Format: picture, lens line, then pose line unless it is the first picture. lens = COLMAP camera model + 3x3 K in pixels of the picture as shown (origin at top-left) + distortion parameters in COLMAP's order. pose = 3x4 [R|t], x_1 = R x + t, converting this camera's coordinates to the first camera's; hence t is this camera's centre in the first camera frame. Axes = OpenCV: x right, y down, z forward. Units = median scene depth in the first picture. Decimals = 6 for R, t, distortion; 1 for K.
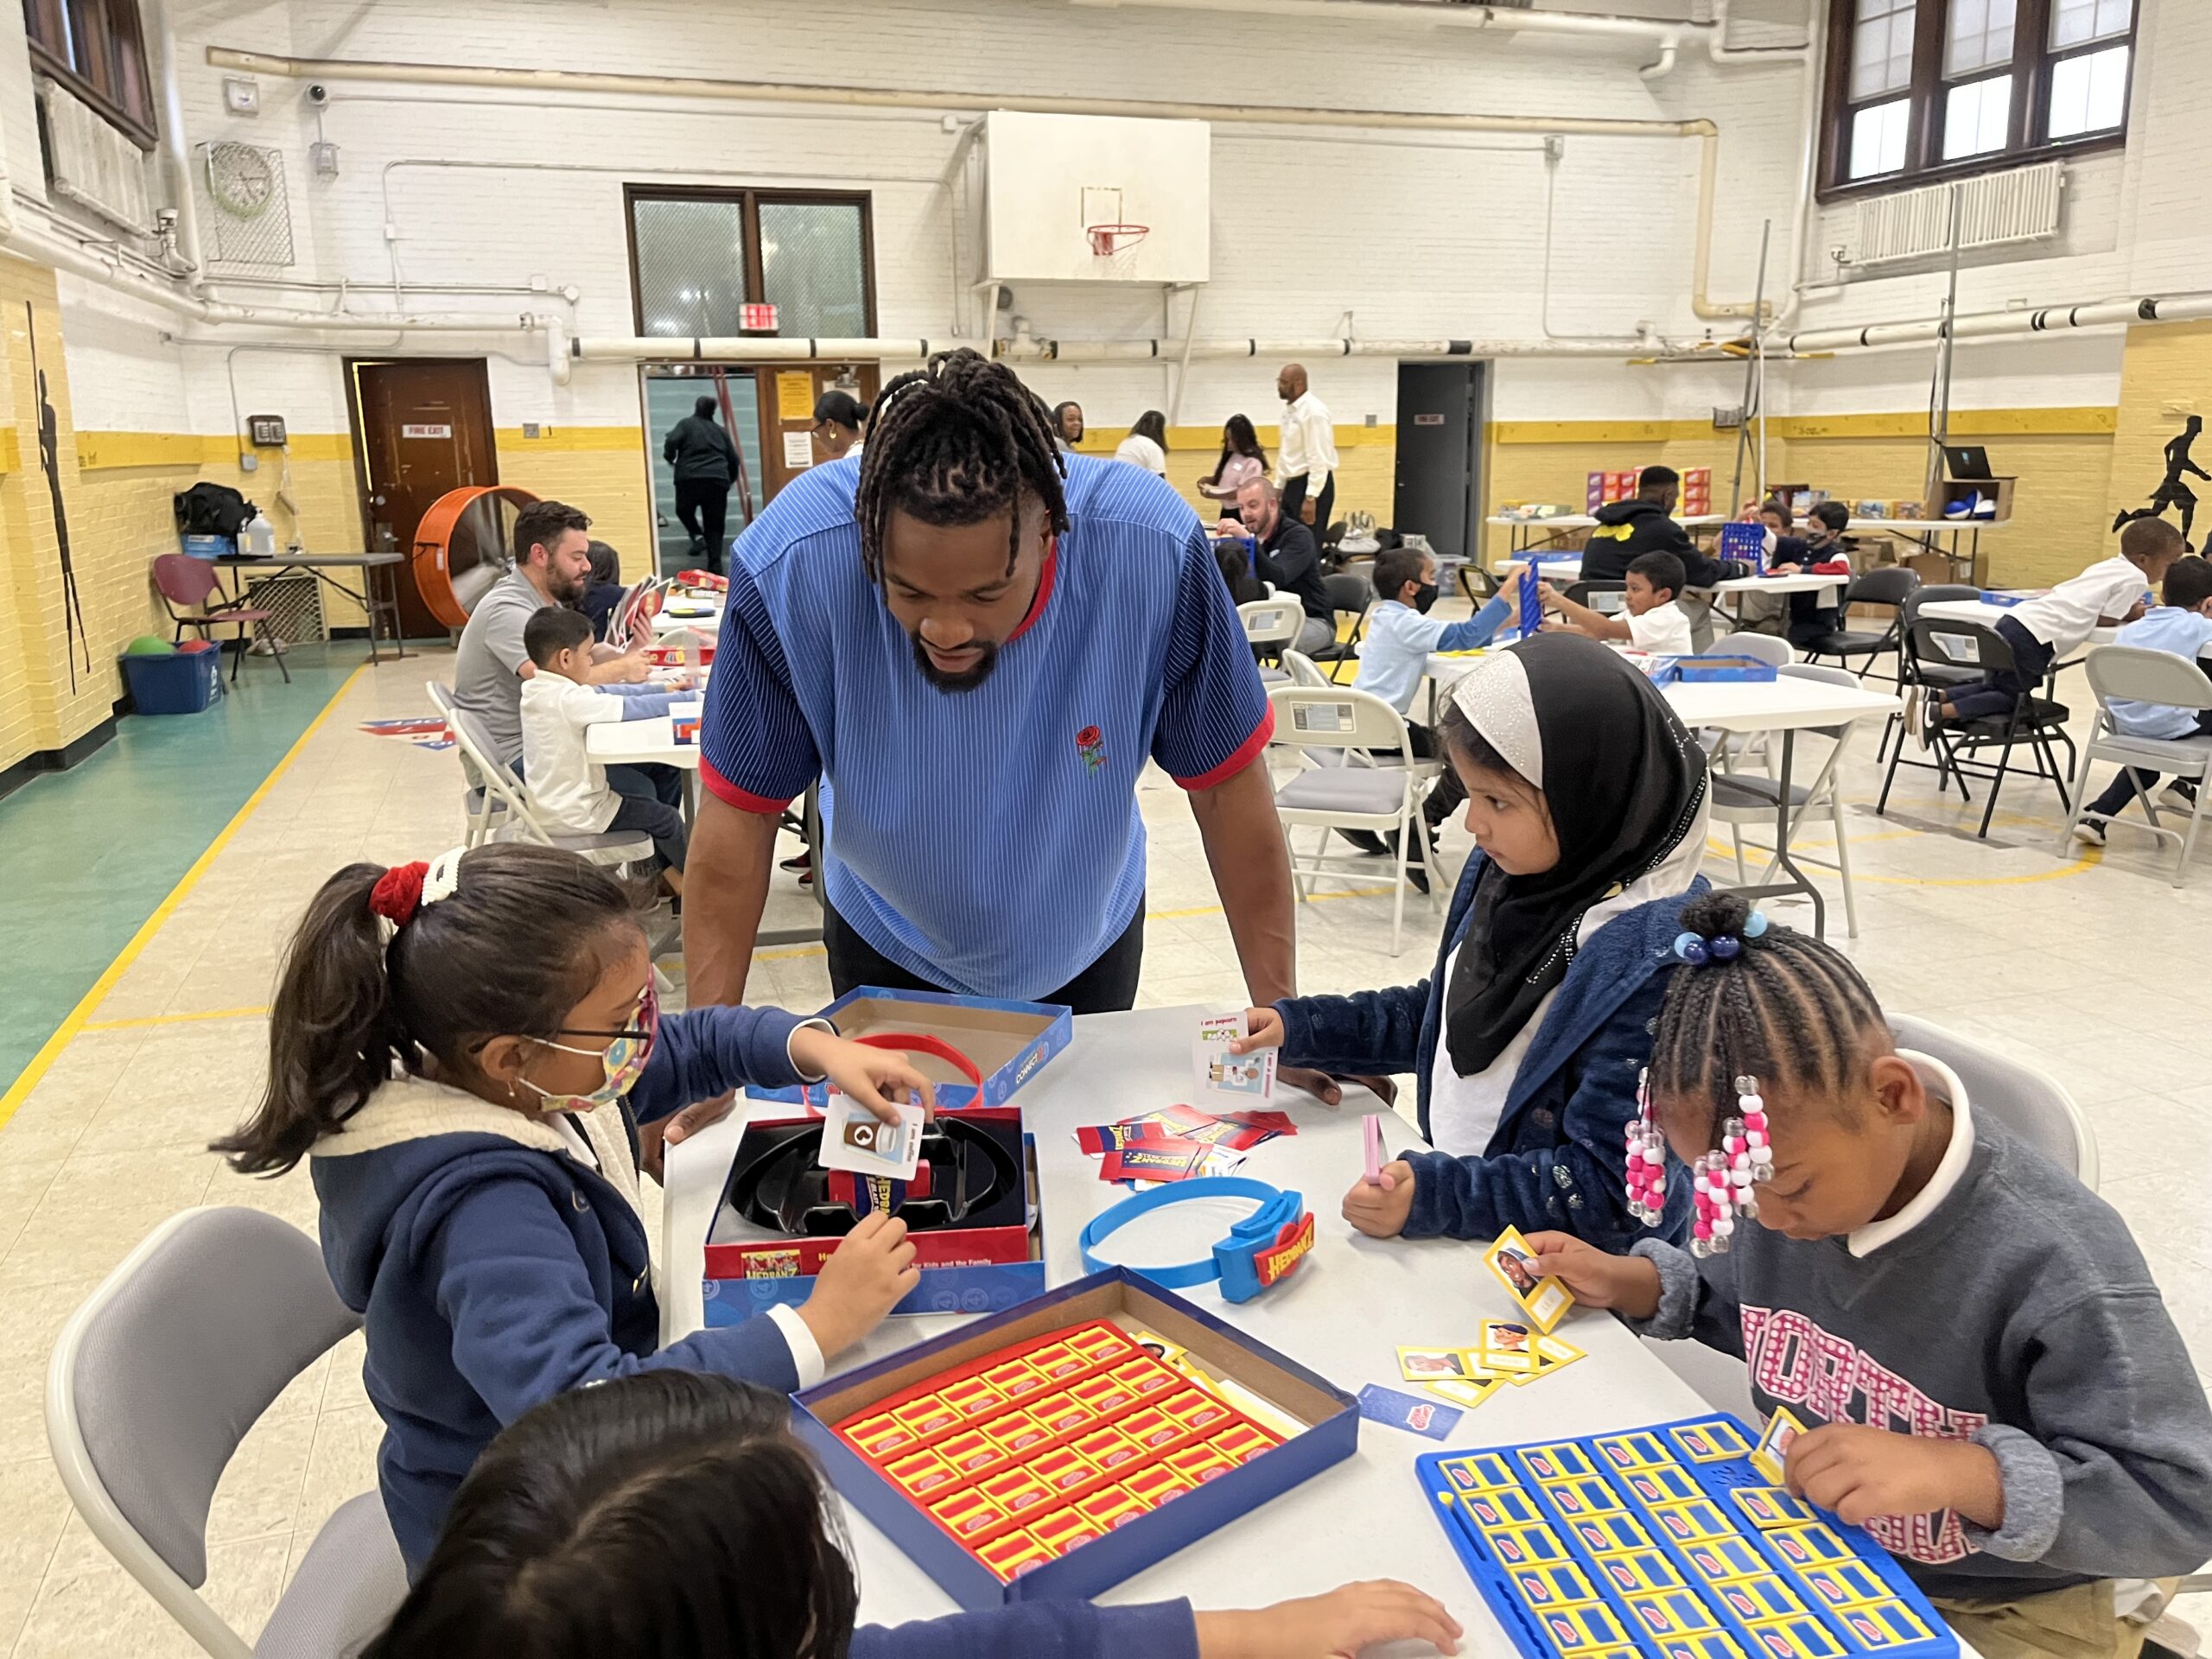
lens RADIAL K [[1680.0, 0, 1081.6], [0, 1680.0, 865.7], [0, 0, 1]] dist [0.060639, -0.087435]
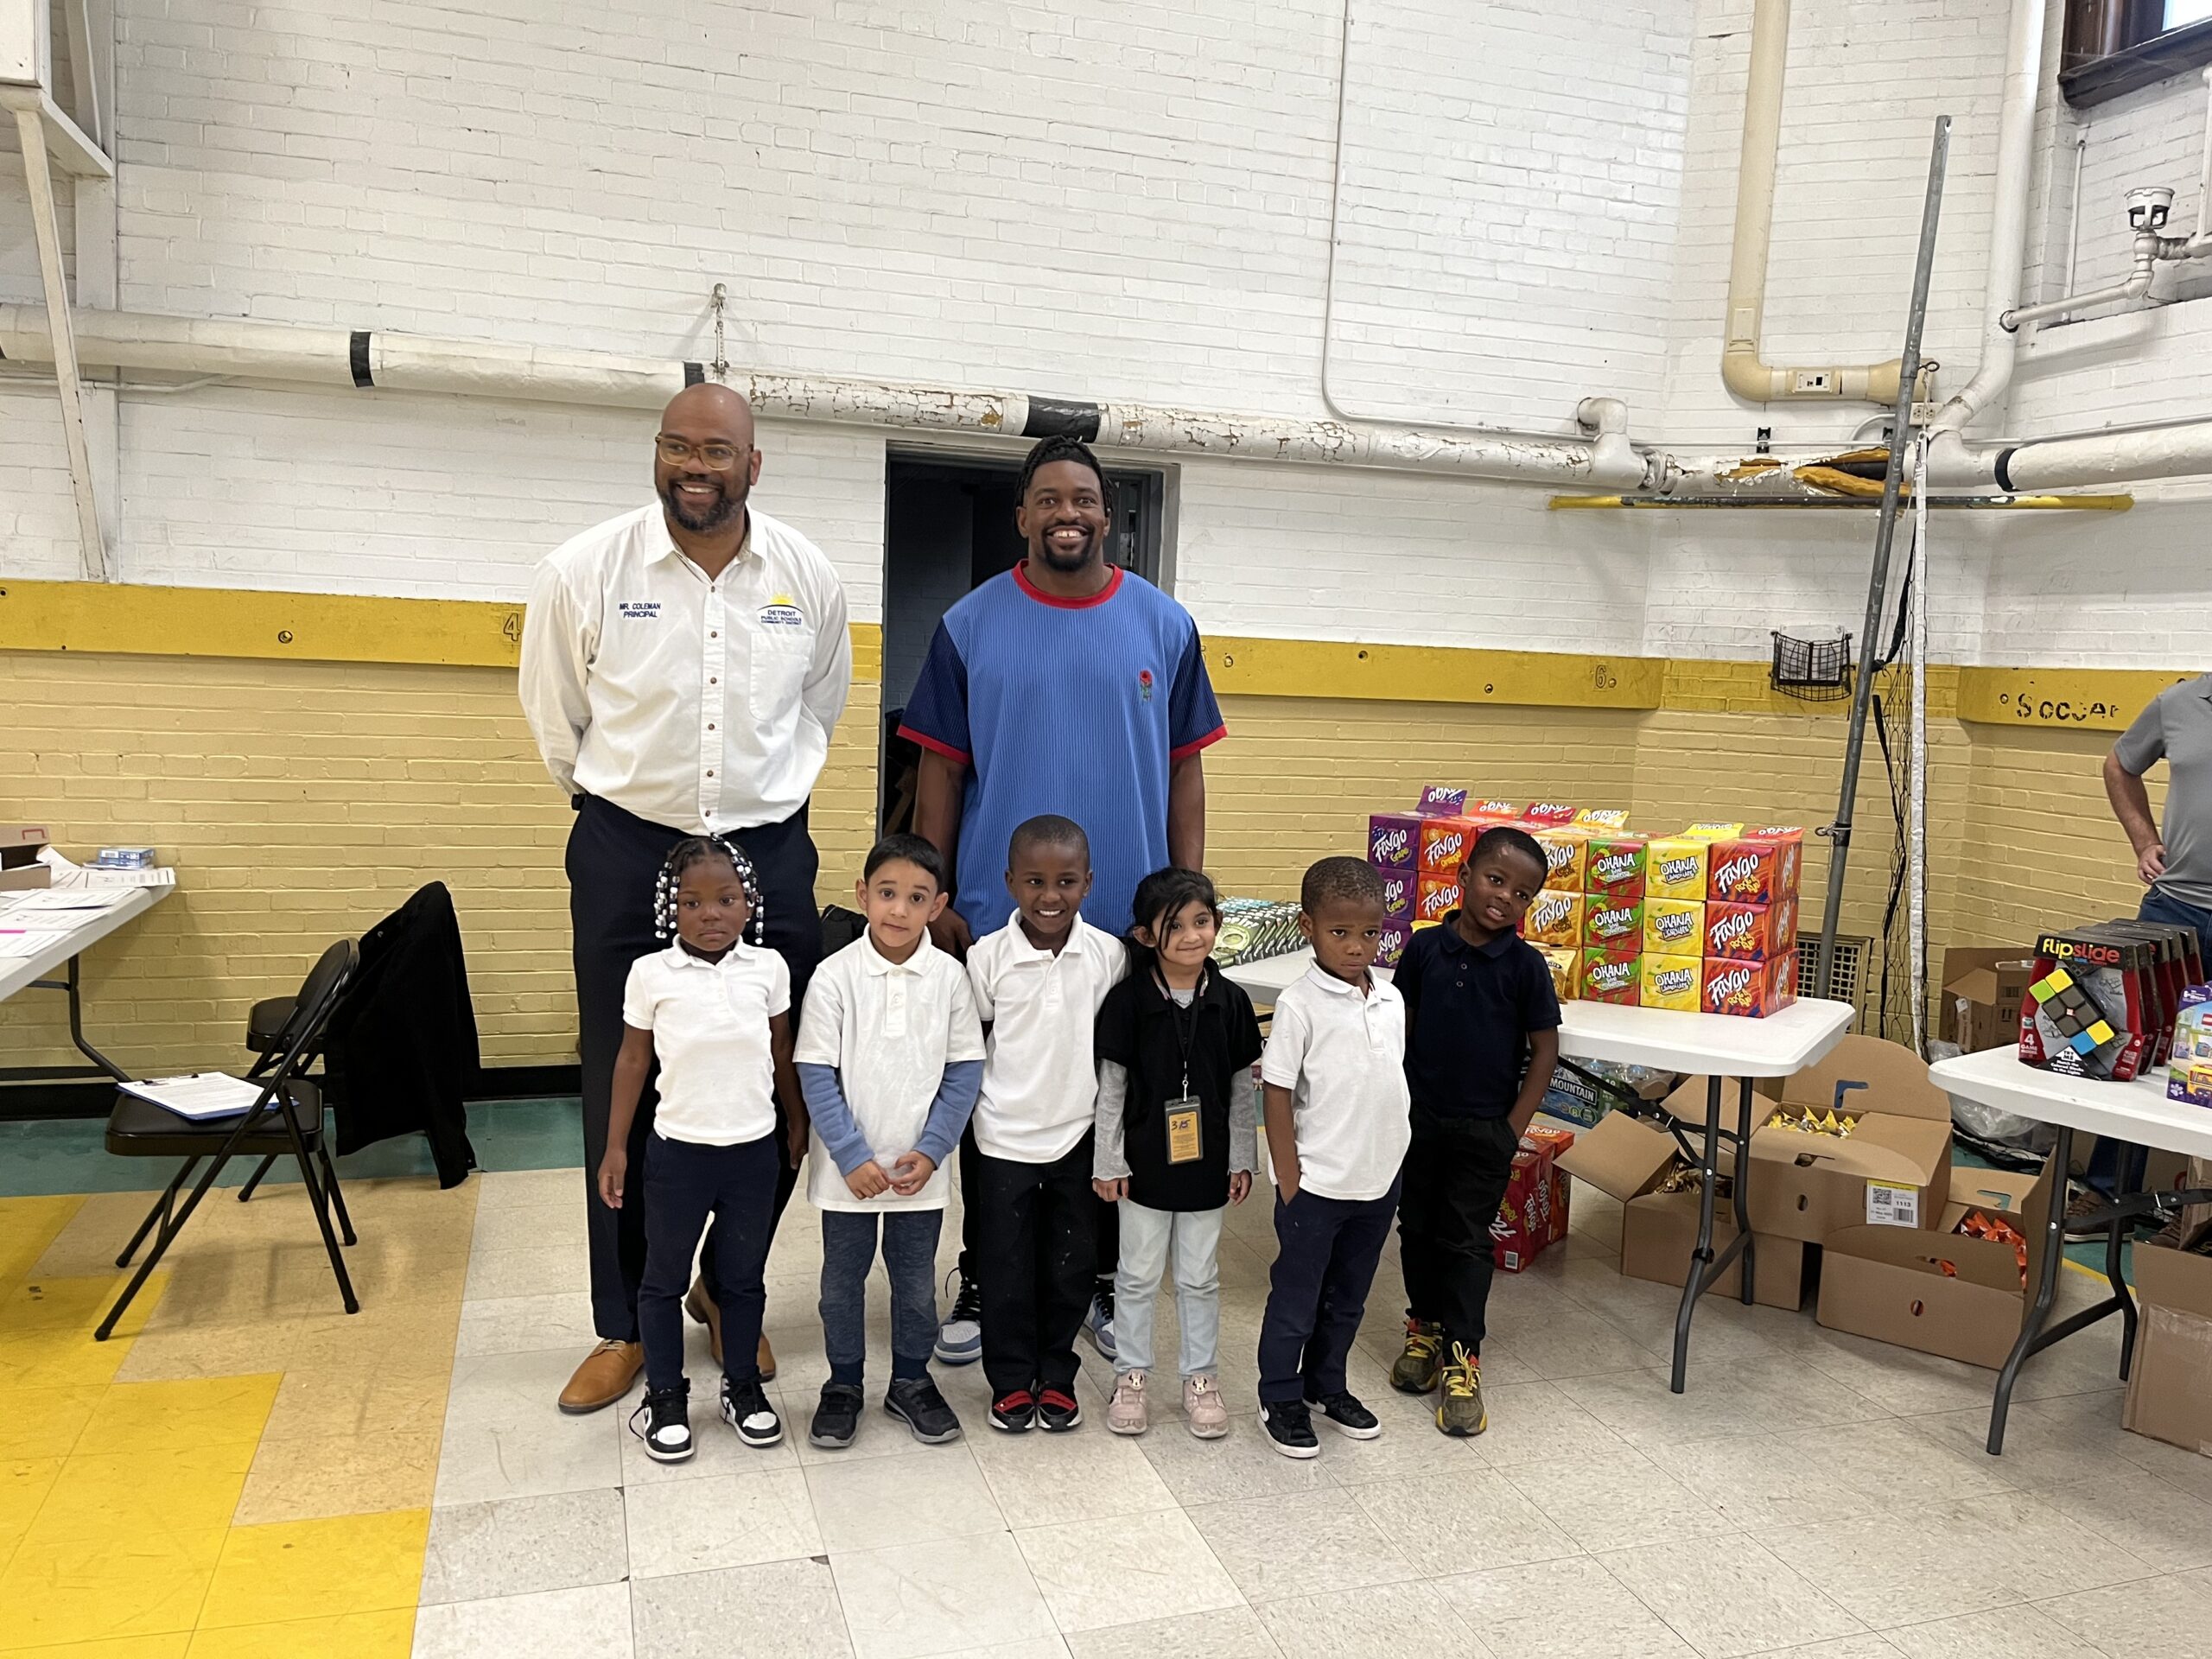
lens RADIAL K [[1680.0, 0, 1103.6], [0, 1680.0, 846.3], [0, 0, 1]] dist [0.060639, -0.087435]
pose [[0.998337, 0.057132, 0.007754, 0.245155], [-0.055690, 0.990357, -0.126852, -0.183242], [-0.014926, 0.126209, 0.991891, 0.696782]]
